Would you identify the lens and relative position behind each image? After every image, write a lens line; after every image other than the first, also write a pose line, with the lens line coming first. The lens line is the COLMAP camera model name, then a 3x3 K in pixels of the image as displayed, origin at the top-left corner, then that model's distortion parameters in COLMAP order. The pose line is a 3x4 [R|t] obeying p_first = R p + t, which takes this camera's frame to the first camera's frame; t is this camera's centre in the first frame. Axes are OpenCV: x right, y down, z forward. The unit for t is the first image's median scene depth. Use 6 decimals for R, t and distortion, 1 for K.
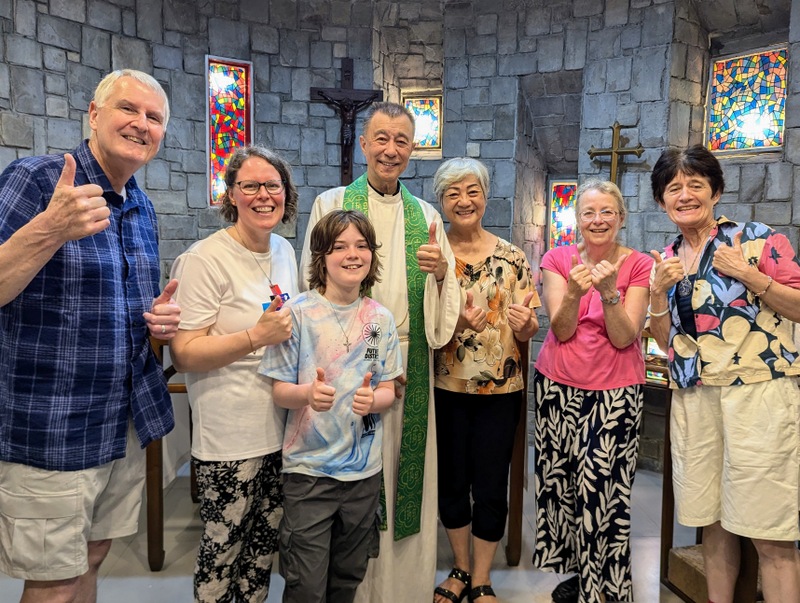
lens RADIAL K [[703.1, 0, 399.4], [0, 703.1, 293.9], [0, 0, 1]] dist [0.020520, -0.031427]
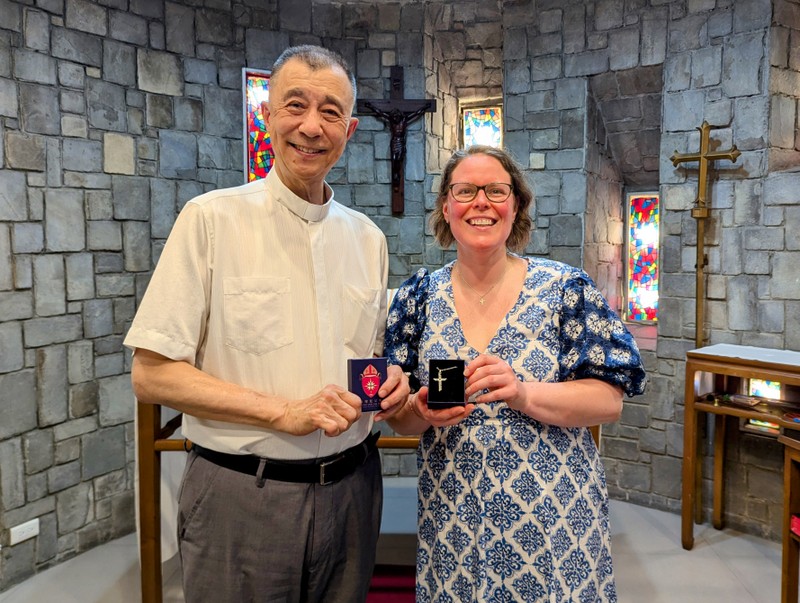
lens RADIAL K [[703.1, 0, 401.9], [0, 703.1, 287.5], [0, 0, 1]] dist [0.020520, -0.031427]
pose [[0.994515, -0.011712, -0.103932, 0.027176], [0.007810, 0.999252, -0.037871, -0.013305], [0.104298, 0.036852, 0.993863, 0.110703]]
